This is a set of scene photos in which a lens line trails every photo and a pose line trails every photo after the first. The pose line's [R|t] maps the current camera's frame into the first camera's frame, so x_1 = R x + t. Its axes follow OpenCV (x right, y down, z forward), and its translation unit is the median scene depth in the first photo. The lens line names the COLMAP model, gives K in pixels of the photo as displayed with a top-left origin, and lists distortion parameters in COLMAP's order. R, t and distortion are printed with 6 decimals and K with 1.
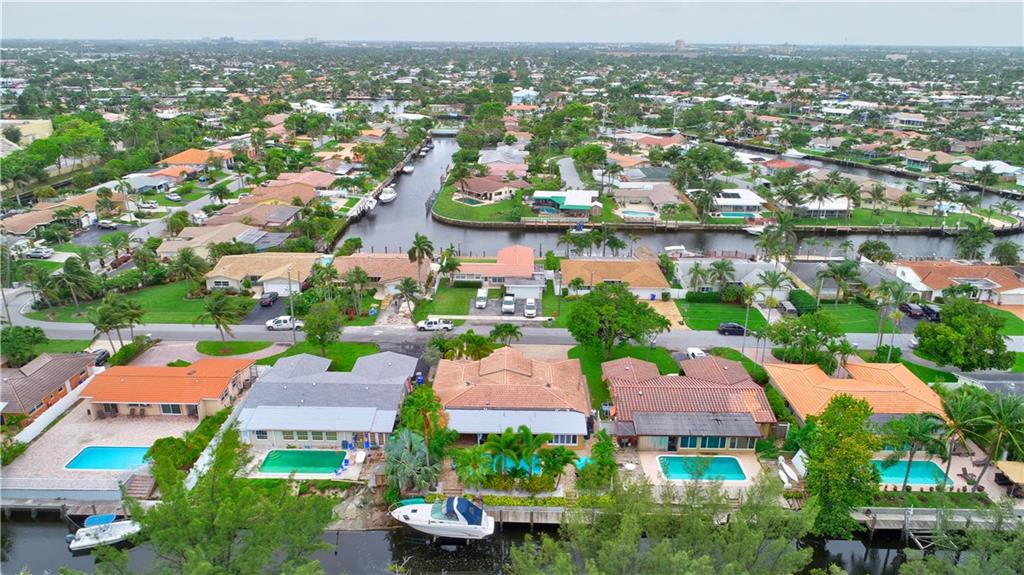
lens RADIAL K [[677.8, 0, 512.0], [0, 677.8, 287.5], [0, 0, 1]] dist [-0.002011, -0.001105]
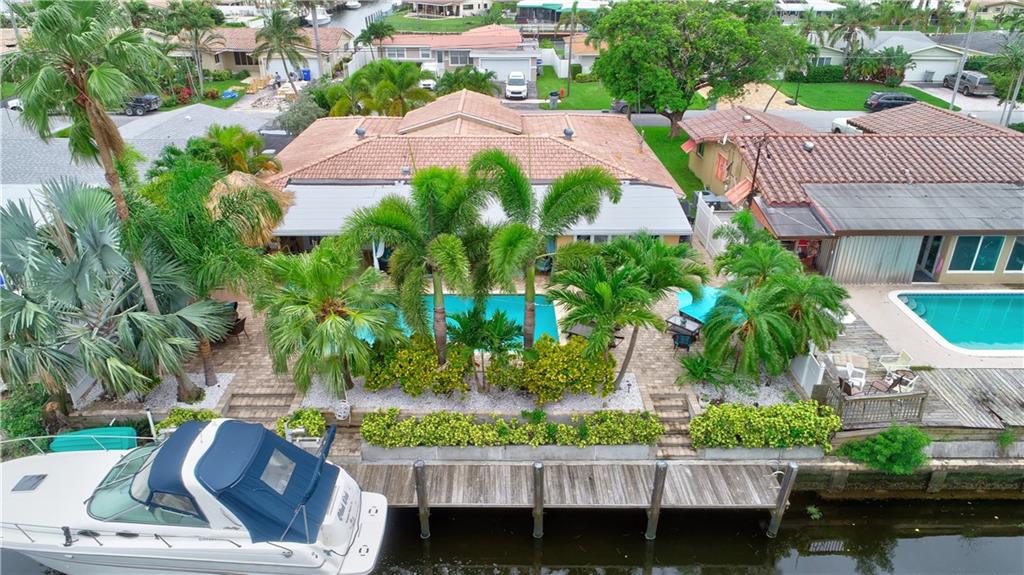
lens RADIAL K [[677.8, 0, 512.0], [0, 677.8, 287.5], [0, 0, 1]] dist [-0.002011, -0.001105]
pose [[0.999605, -0.017550, 0.021943, 0.014013], [0.015078, 0.994020, 0.108154, 0.224980], [-0.023709, -0.107780, 0.993892, 0.721047]]
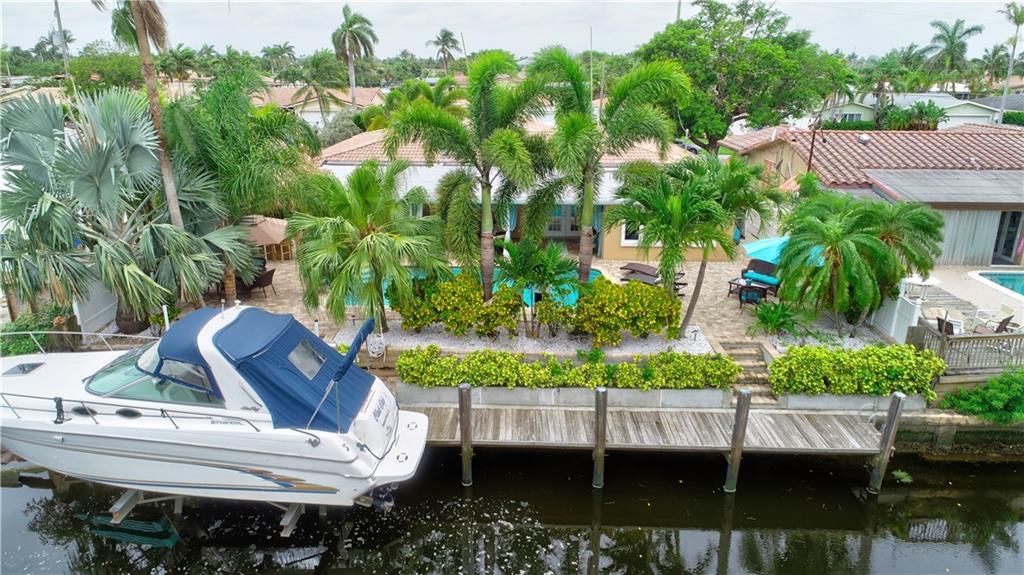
lens RADIAL K [[677.8, 0, 512.0], [0, 677.8, 287.5], [0, 0, 1]] dist [-0.002011, -0.001105]
pose [[0.999984, -0.001875, -0.005413, 0.000840], [0.001710, 0.999540, -0.030295, 0.290317], [0.005467, 0.030285, 0.999526, 0.744021]]
